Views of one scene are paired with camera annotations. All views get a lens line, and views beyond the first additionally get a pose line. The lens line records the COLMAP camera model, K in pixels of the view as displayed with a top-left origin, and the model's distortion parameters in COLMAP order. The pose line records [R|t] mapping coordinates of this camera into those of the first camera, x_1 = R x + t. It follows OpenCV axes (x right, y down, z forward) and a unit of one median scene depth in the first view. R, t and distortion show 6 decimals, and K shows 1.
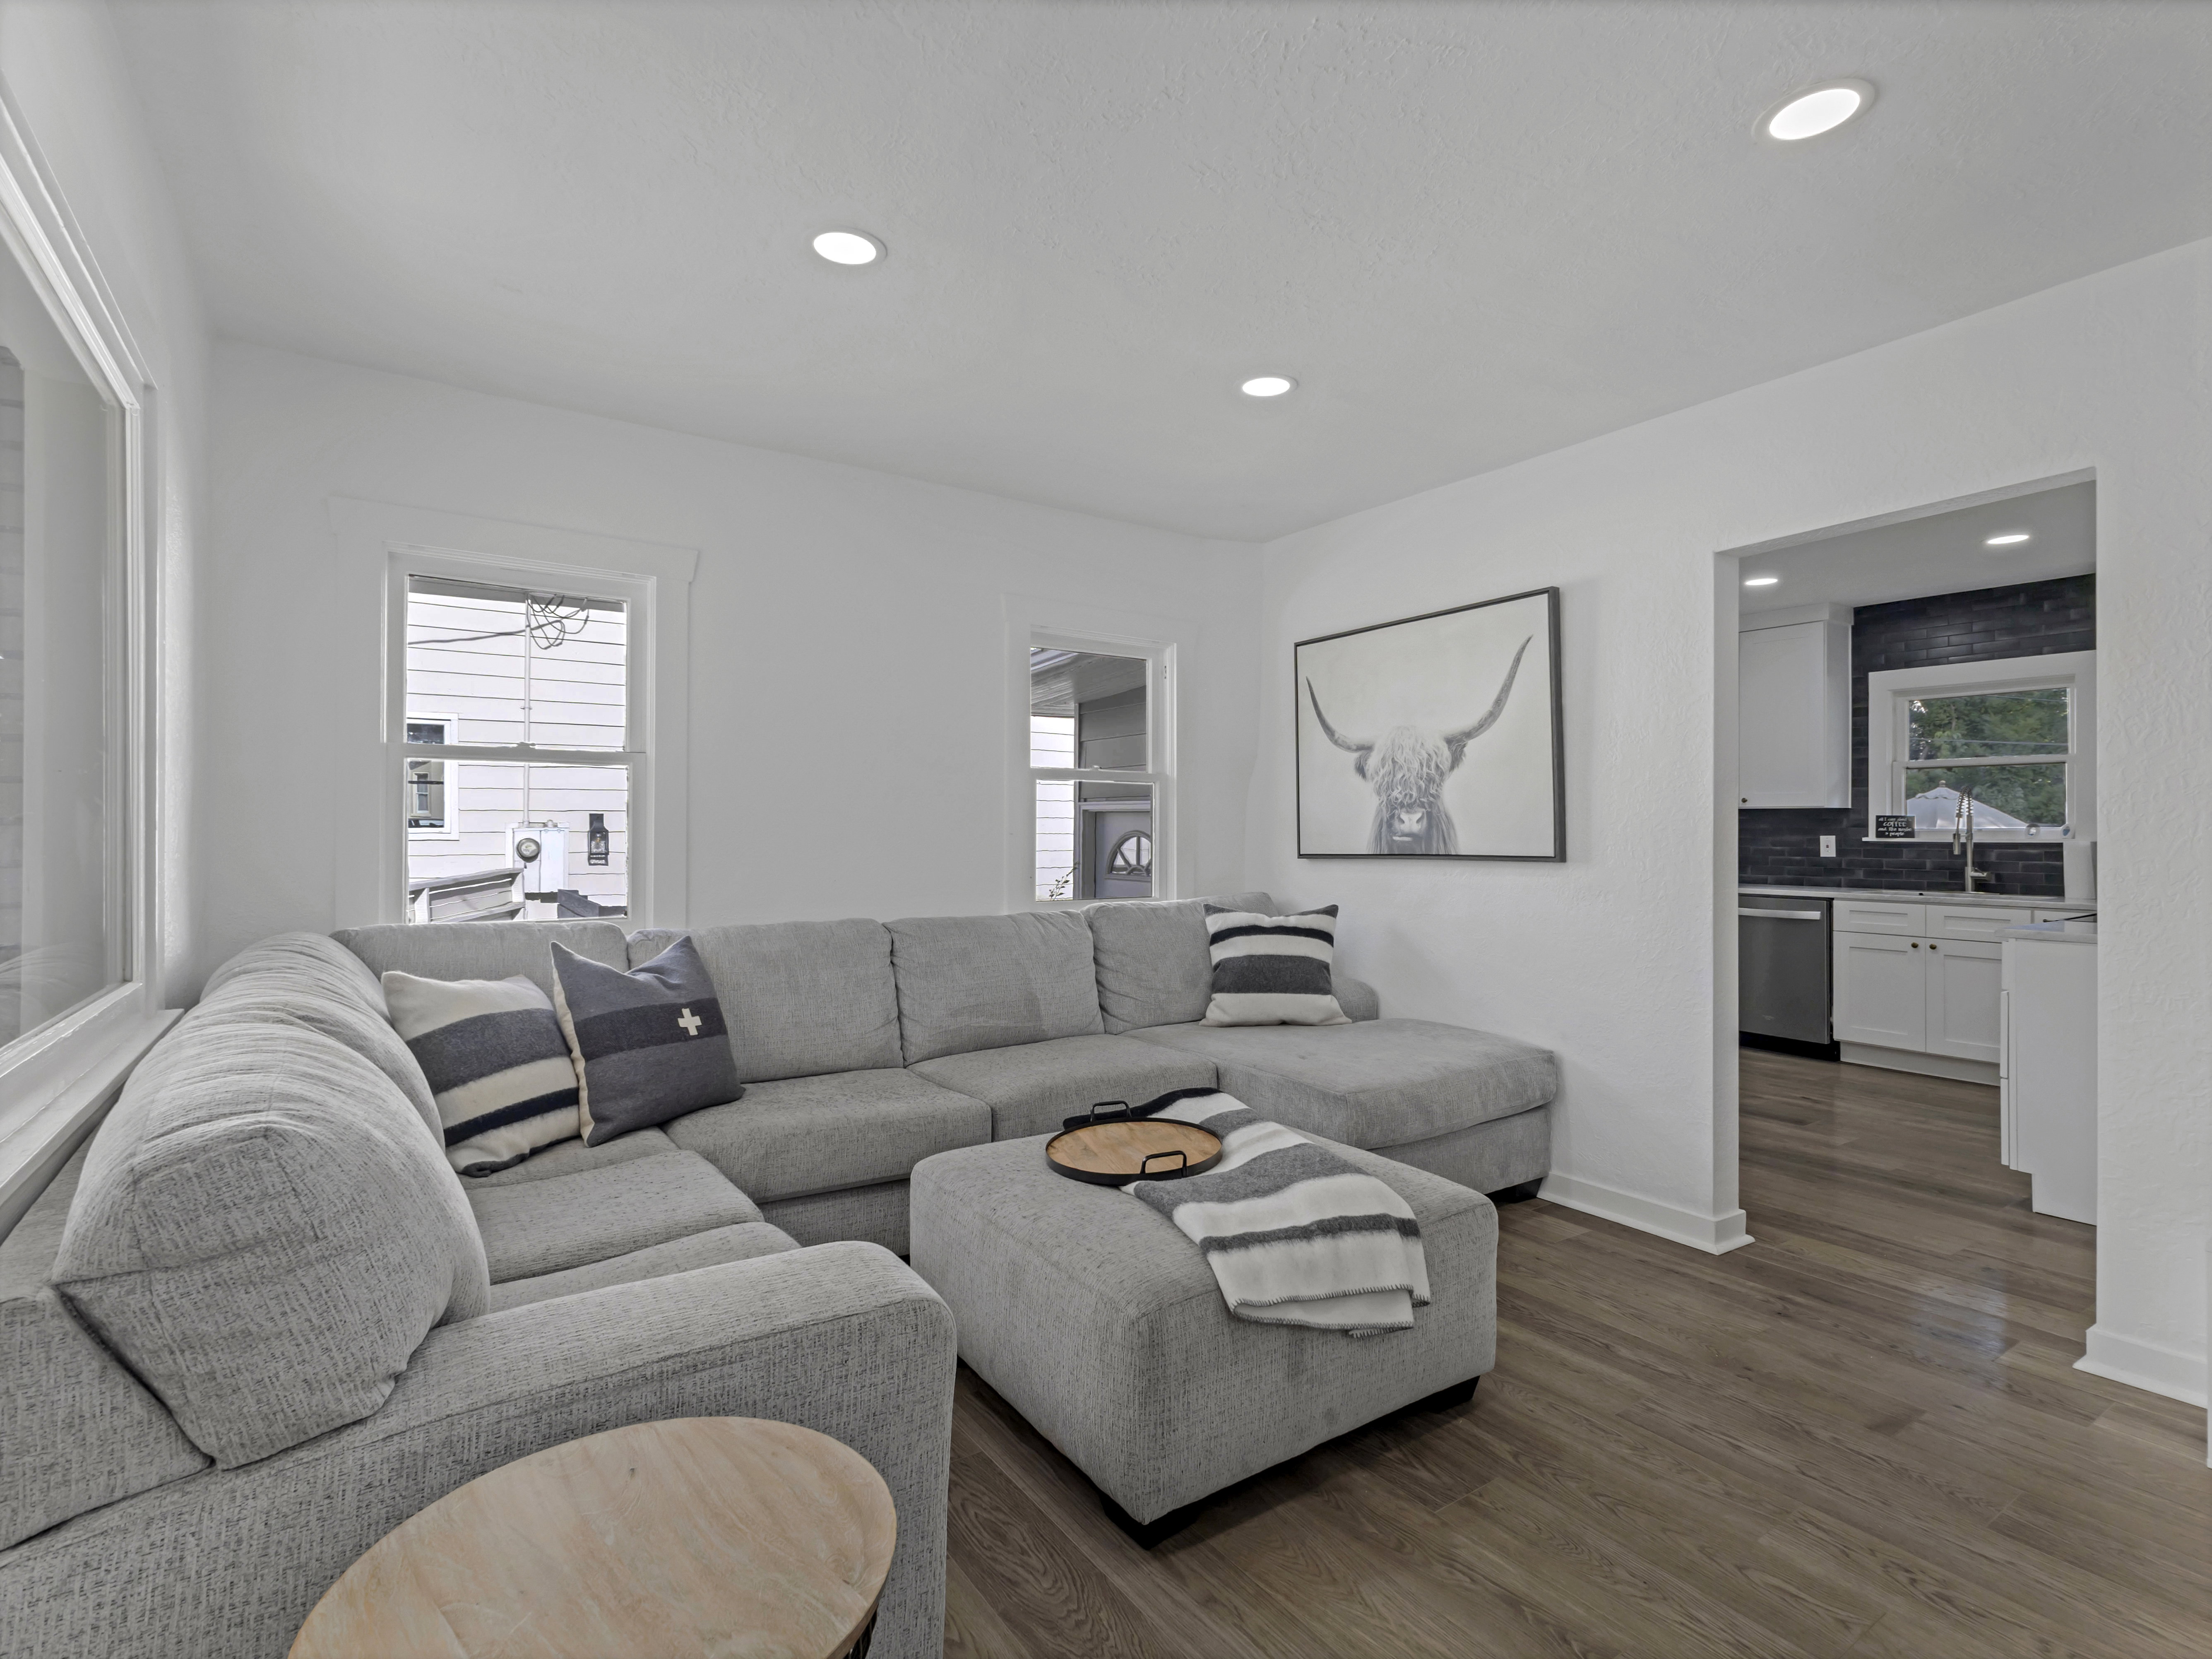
lens RADIAL K [[1079.1, 0, 1111.2], [0, 1079.1, 825.6], [0, 0, 1]] dist [0.005589, 0.005454]
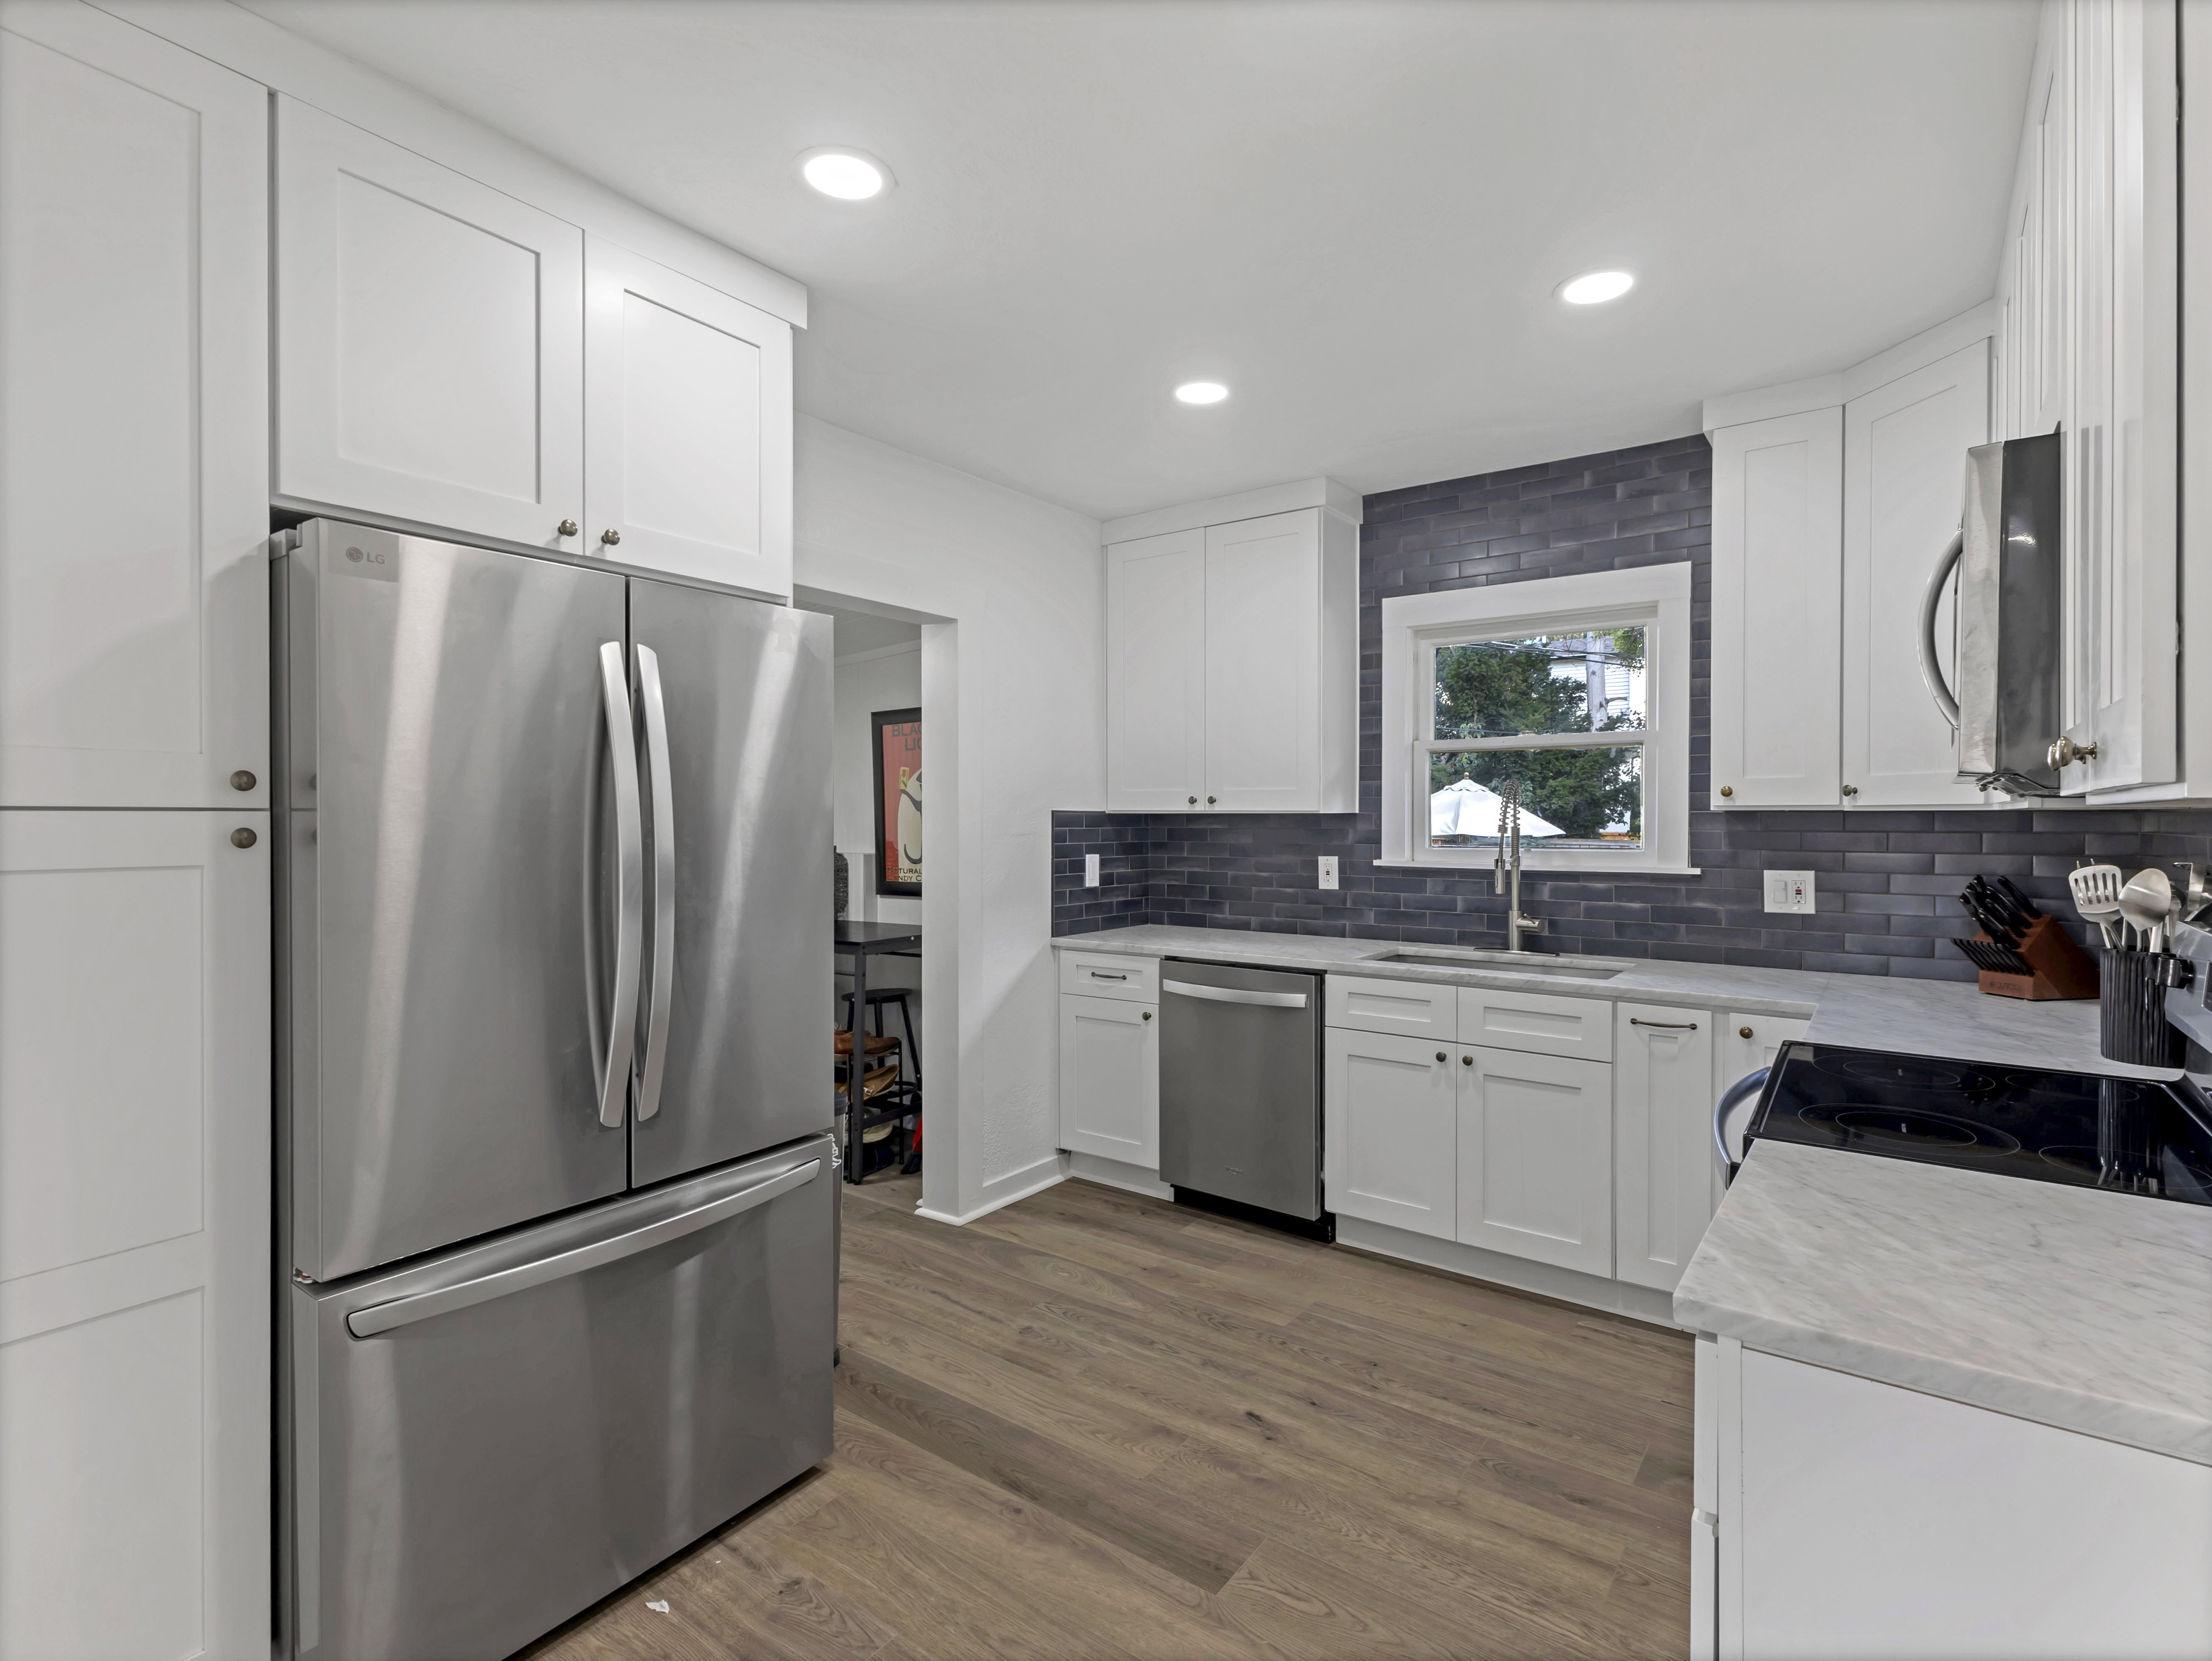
lens RADIAL K [[1083.6, 0, 1108.9], [0, 1083.6, 827.4], [0, 0, 1]] dist [0.004069, -0.001294]
pose [[0.943126, -0.005672, 0.332388, 0.347290], [0.000797, 0.999890, 0.014800, -0.018403], [-0.332435, -0.013693, 0.943027, 0.467781]]
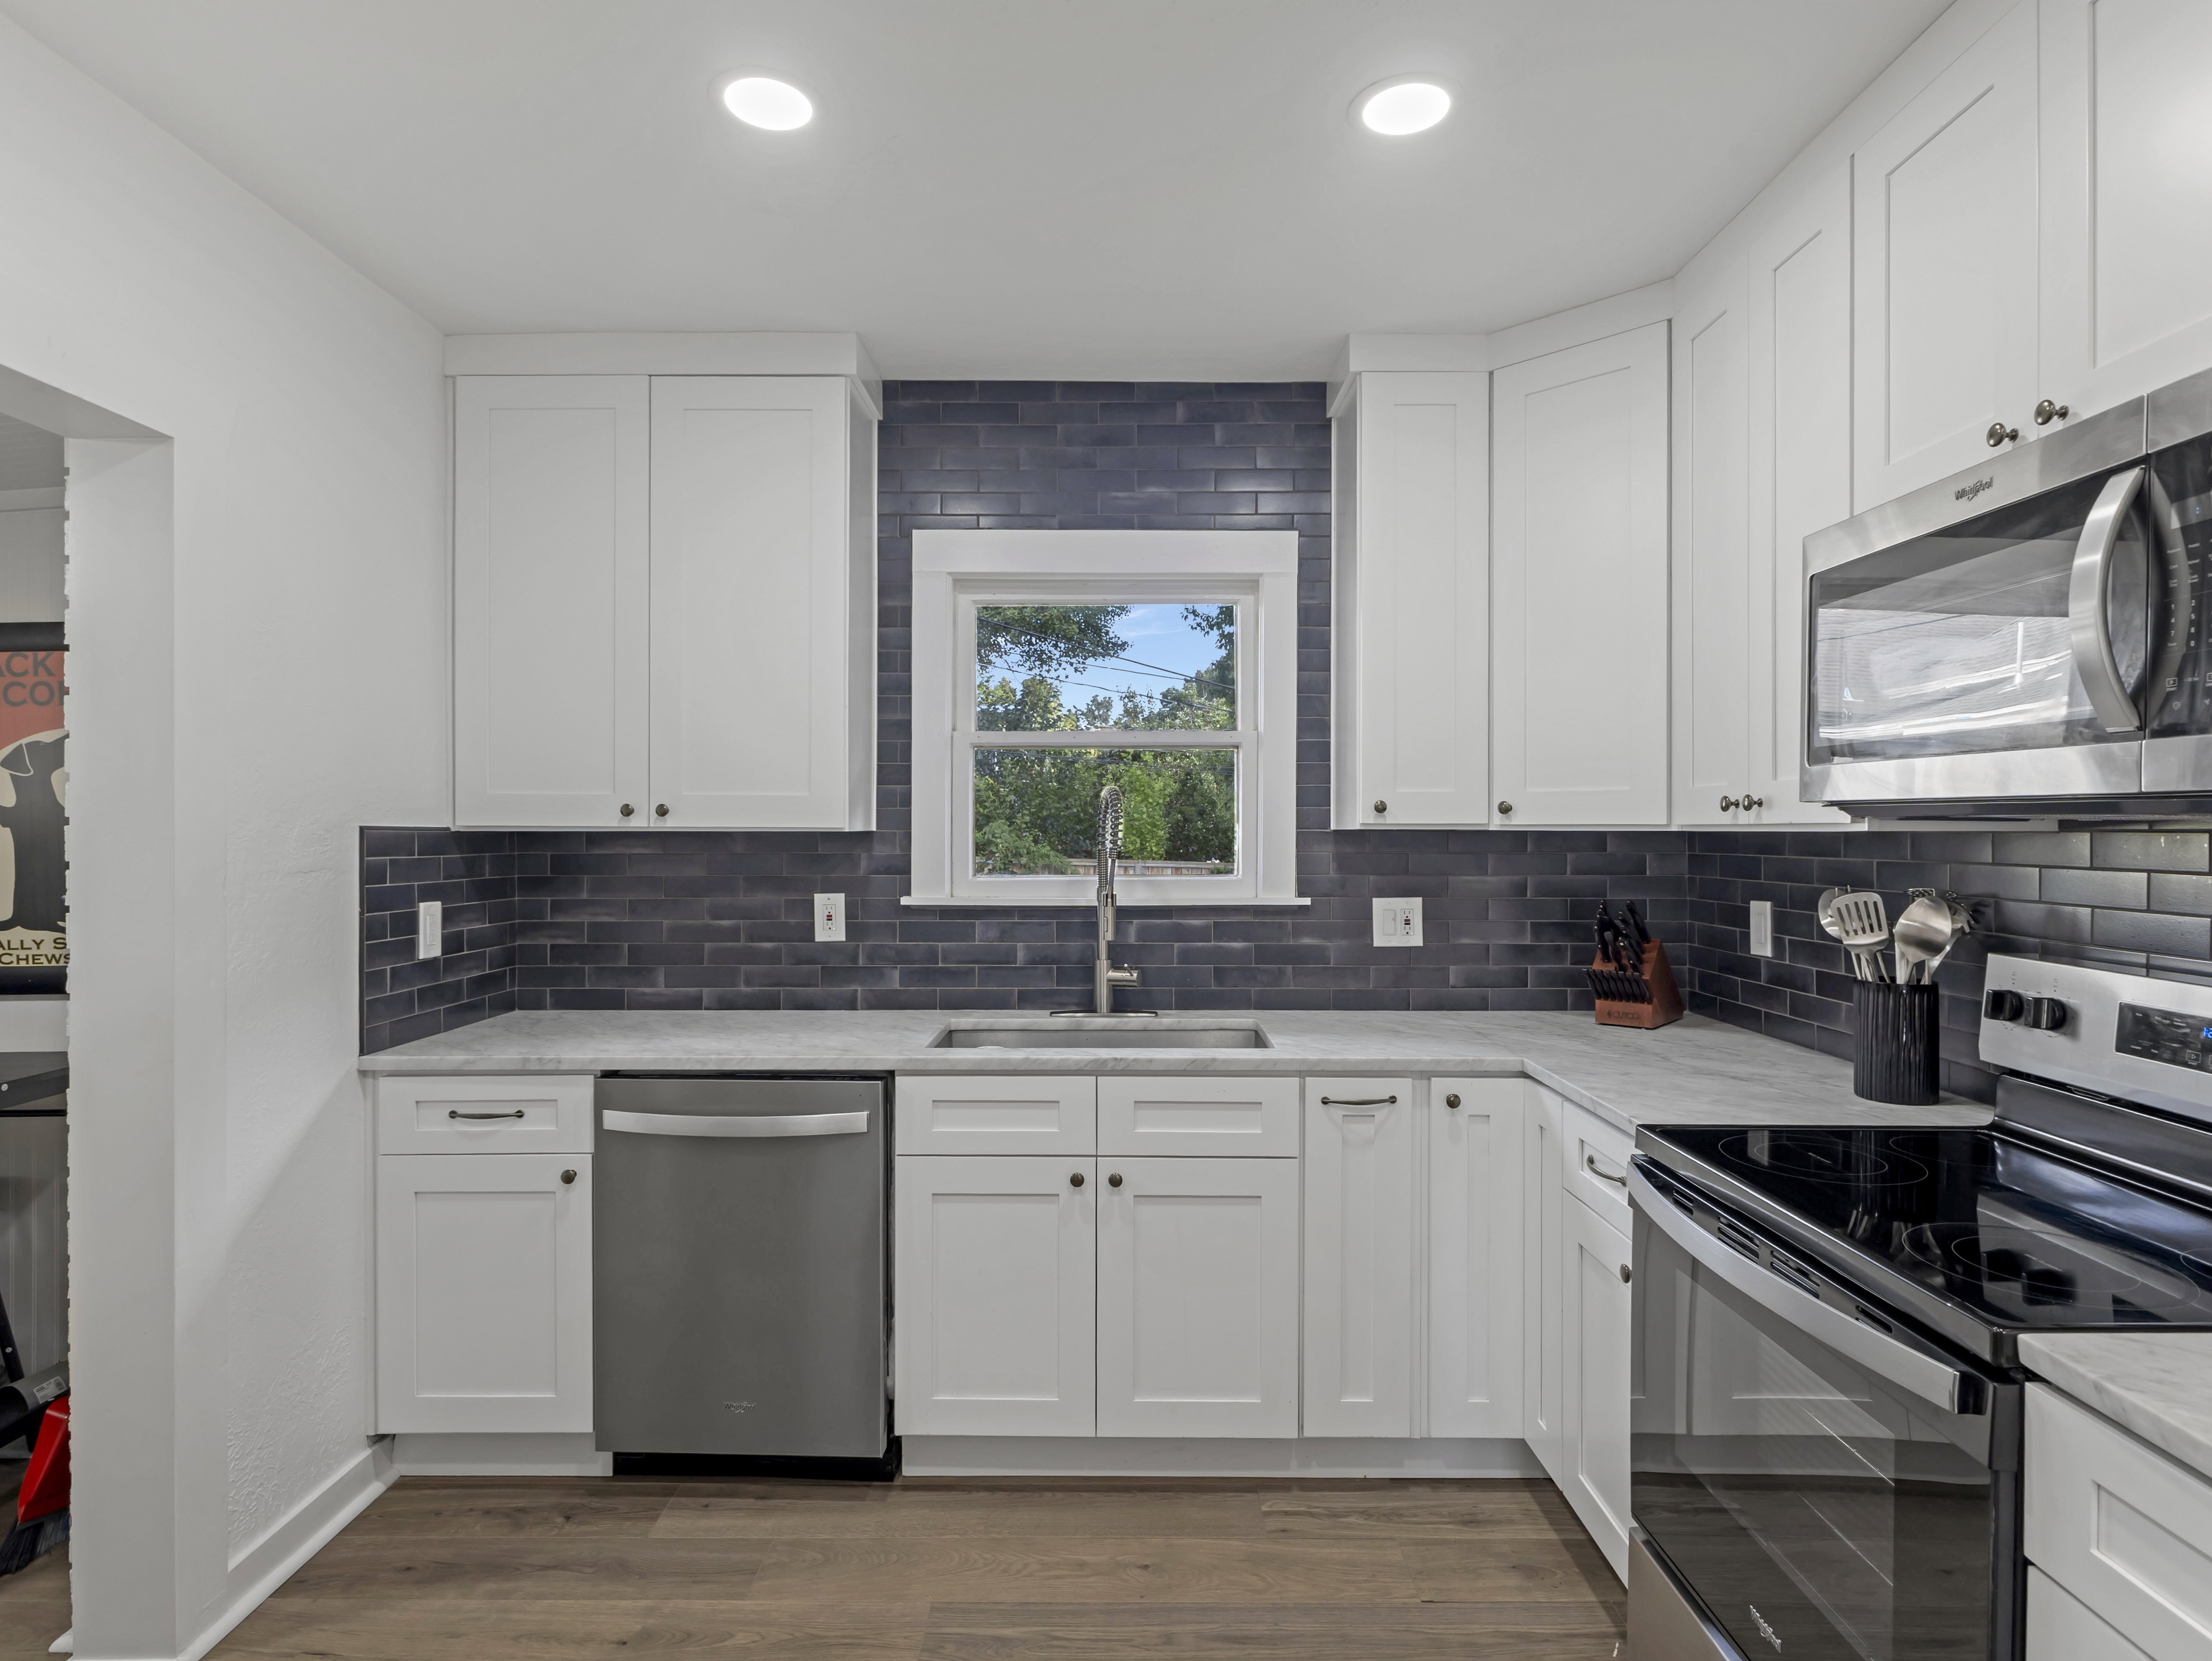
lens RADIAL K [[1205.3, 0, 1114.4], [0, 1205.3, 832.4], [0, 0, 1]] dist [-0.000771, 0.000489]
pose [[0.563381, -0.003356, 0.826190, 0.341812], [-0.002720, 0.999979, 0.005917, -0.019947], [-0.826193, -0.005581, 0.563360, 0.665564]]
